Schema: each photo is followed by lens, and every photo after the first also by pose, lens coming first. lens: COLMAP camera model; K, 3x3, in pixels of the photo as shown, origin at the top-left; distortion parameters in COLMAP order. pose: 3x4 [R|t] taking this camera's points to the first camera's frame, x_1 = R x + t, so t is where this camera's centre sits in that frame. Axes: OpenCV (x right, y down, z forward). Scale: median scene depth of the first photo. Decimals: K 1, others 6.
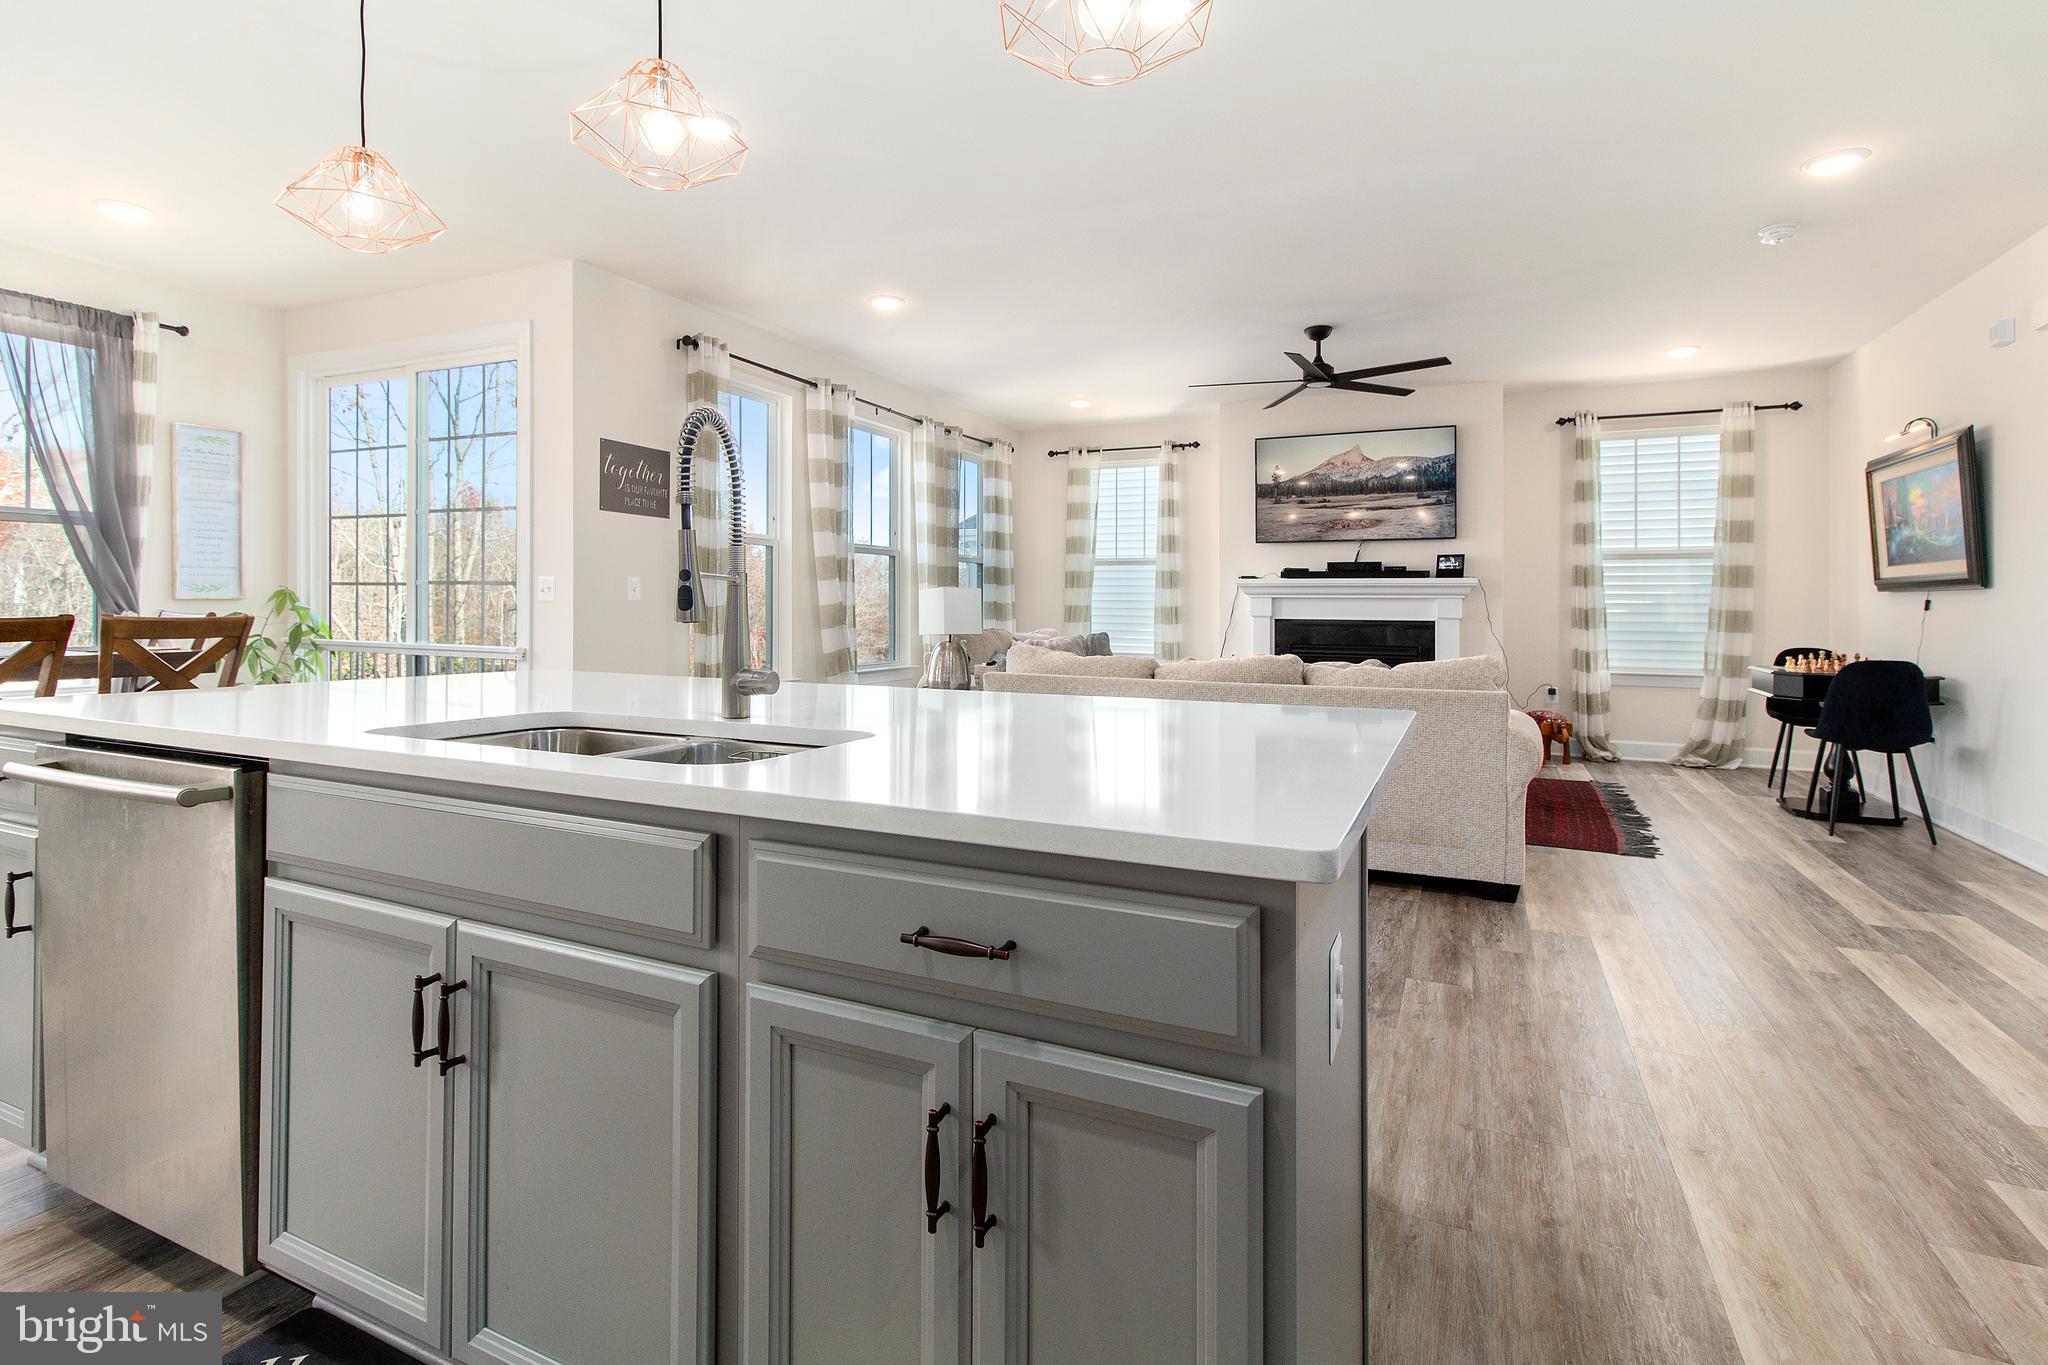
lens RADIAL K [[960.7, 0, 1017.0], [0, 960.7, 605.4], [0, 0, 1]] dist [0.001630, 0.000355]
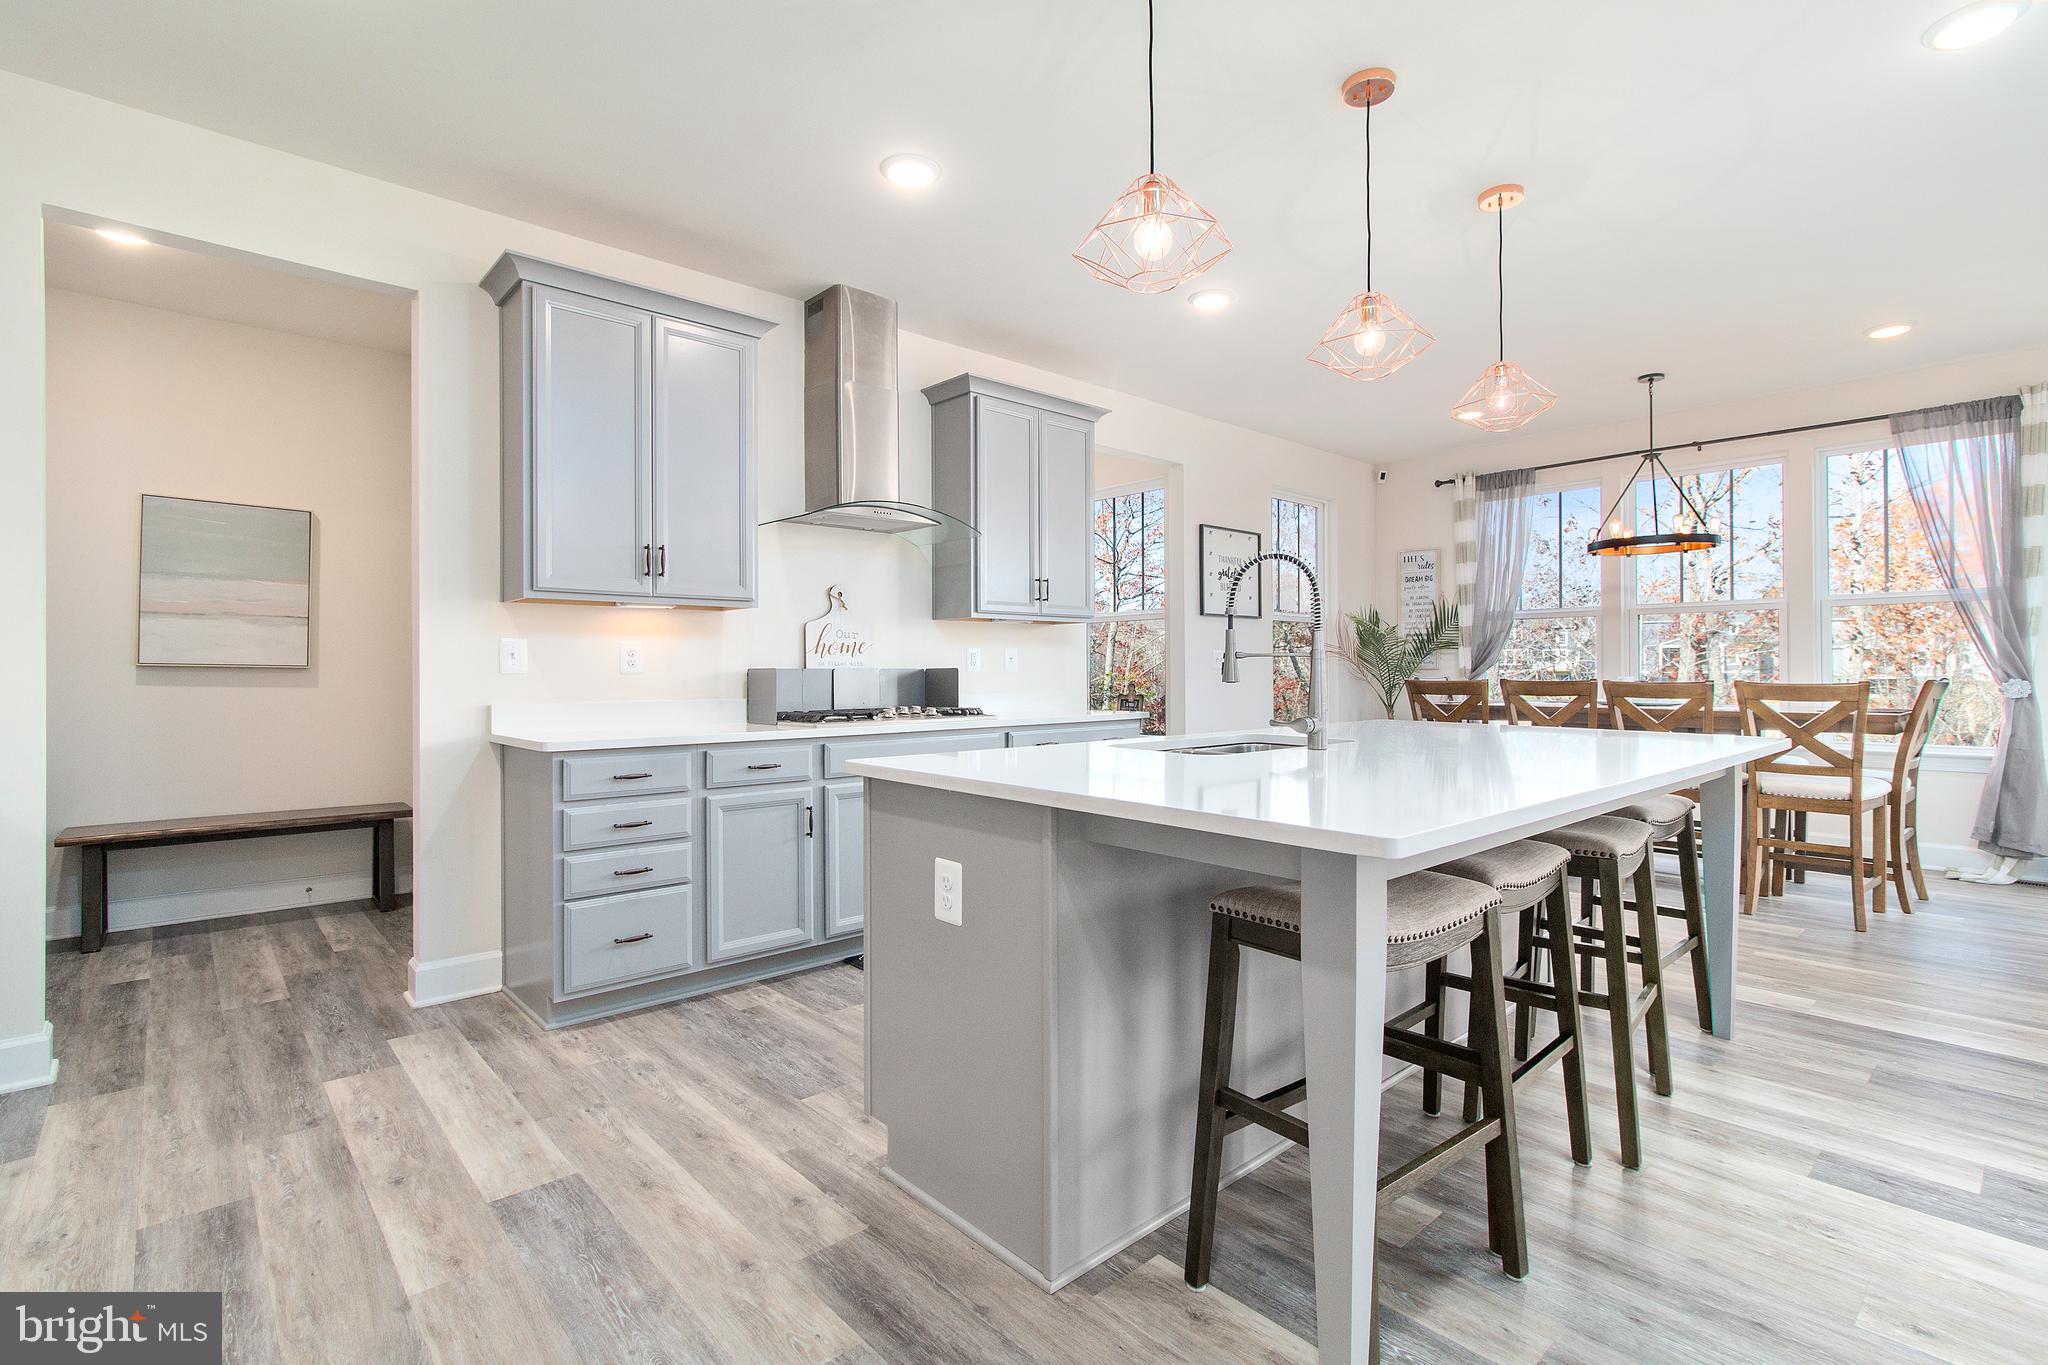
lens RADIAL K [[951.0, 0, 1022.4], [0, 951.0, 671.3], [0, 0, 1]] dist [-0.000304, 0.000258]
pose [[-0.384807, -0.001369, -0.922996, 0.301022], [0.007370, 0.999962, -0.004556, -0.002593], [0.922967, -0.008555, -0.384783, 0.270804]]
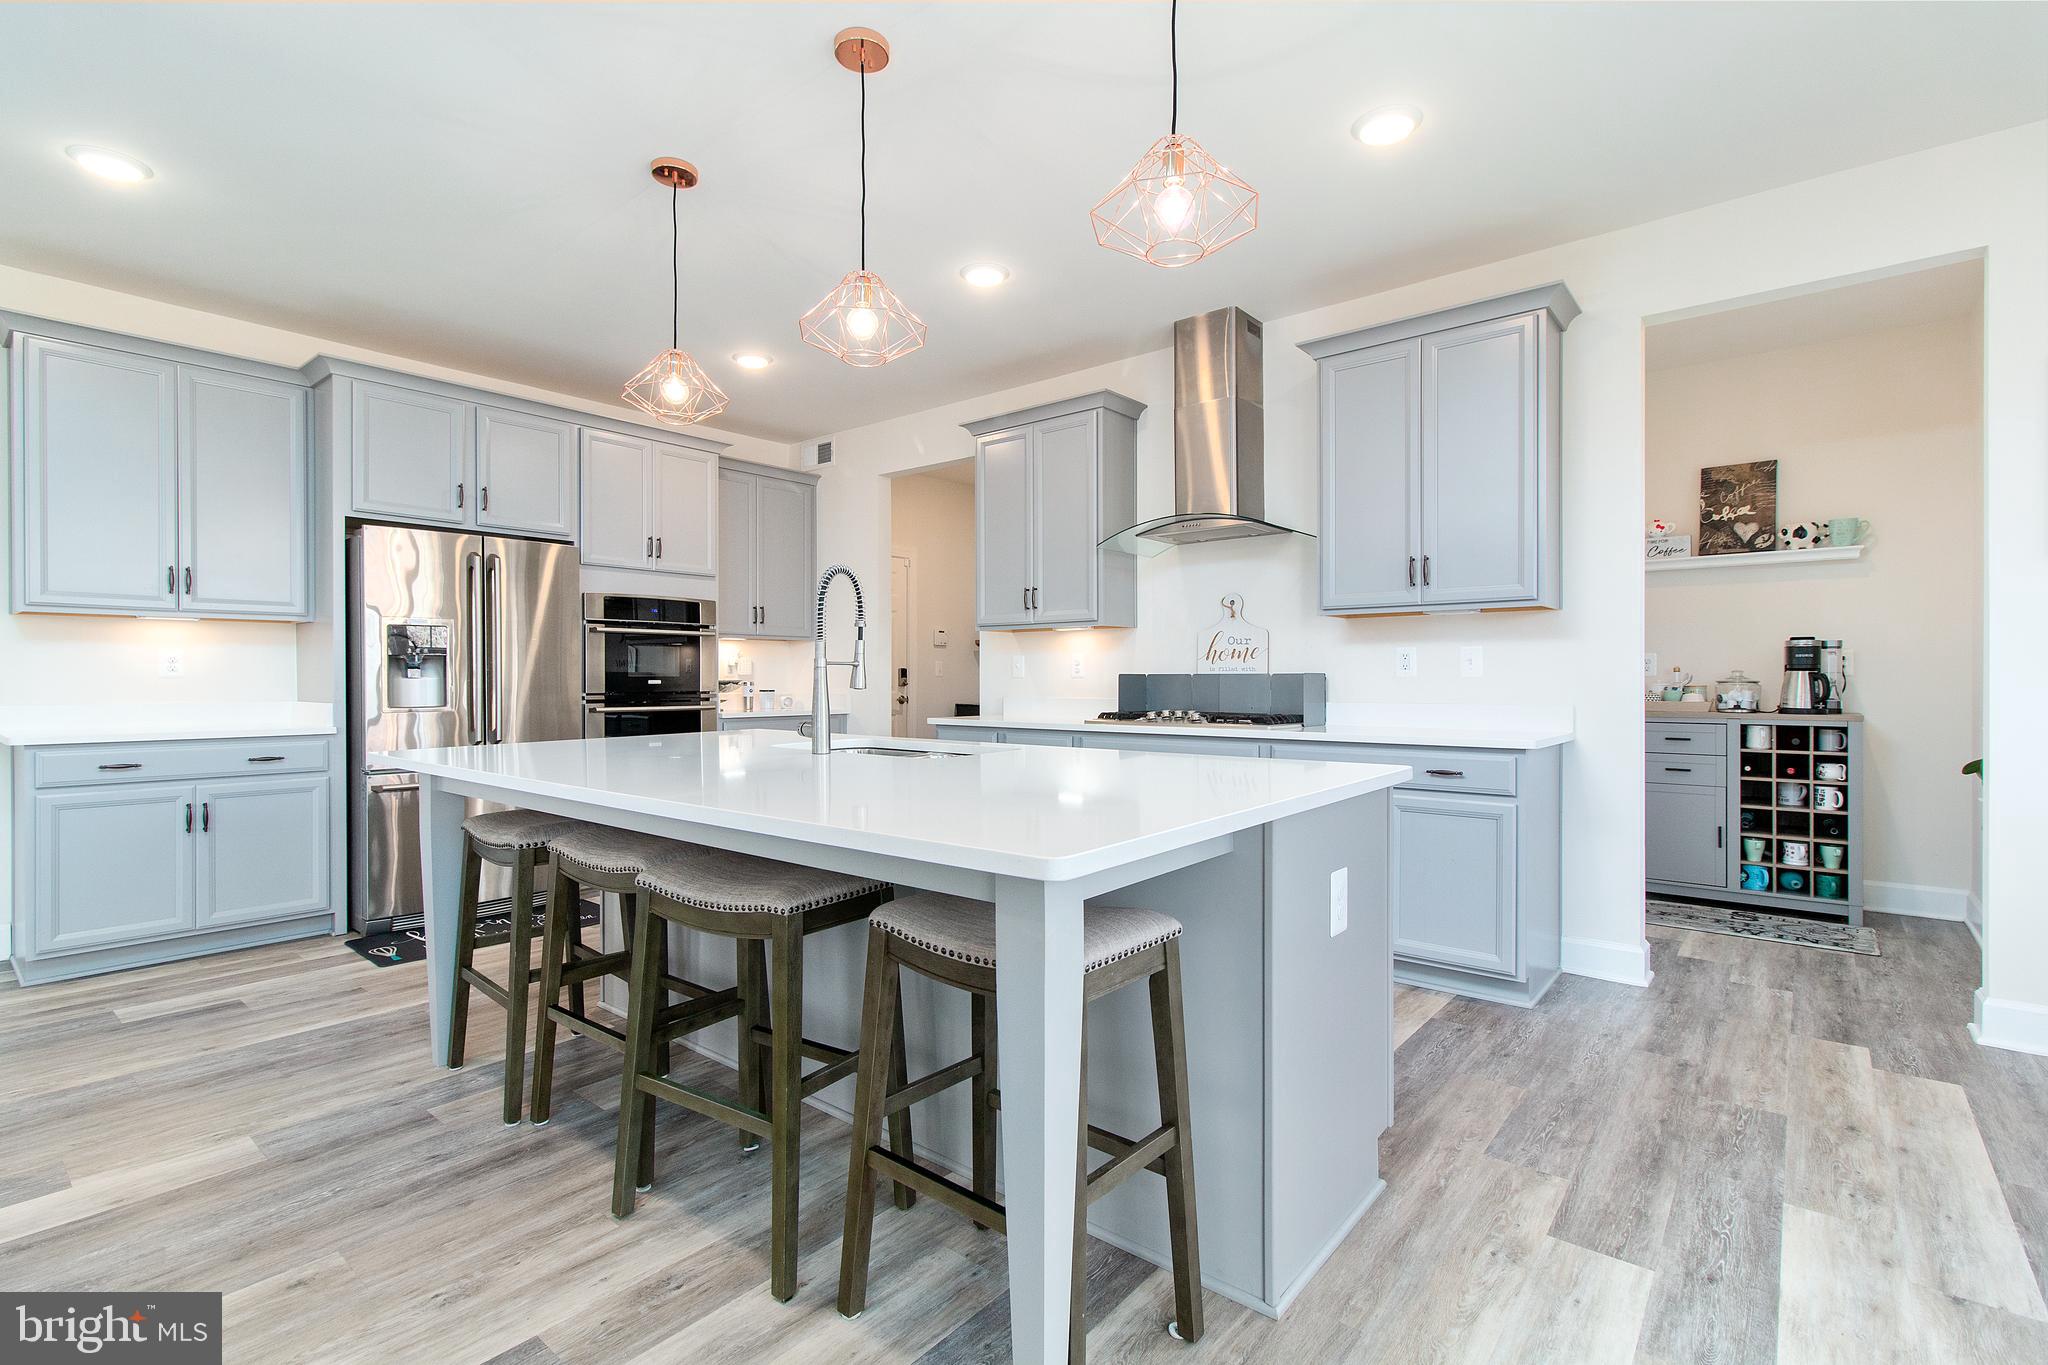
lens RADIAL K [[939.9, 0, 1022.8], [0, 939.9, 680.5], [0, 0, 1]] dist [-0.000241, -0.000146]
pose [[-0.968141, -0.002698, 0.250392, -0.241480], [-0.003231, 0.999993, -0.001717, -0.001732], [-0.250386, -0.002471, -0.968143, 0.573739]]
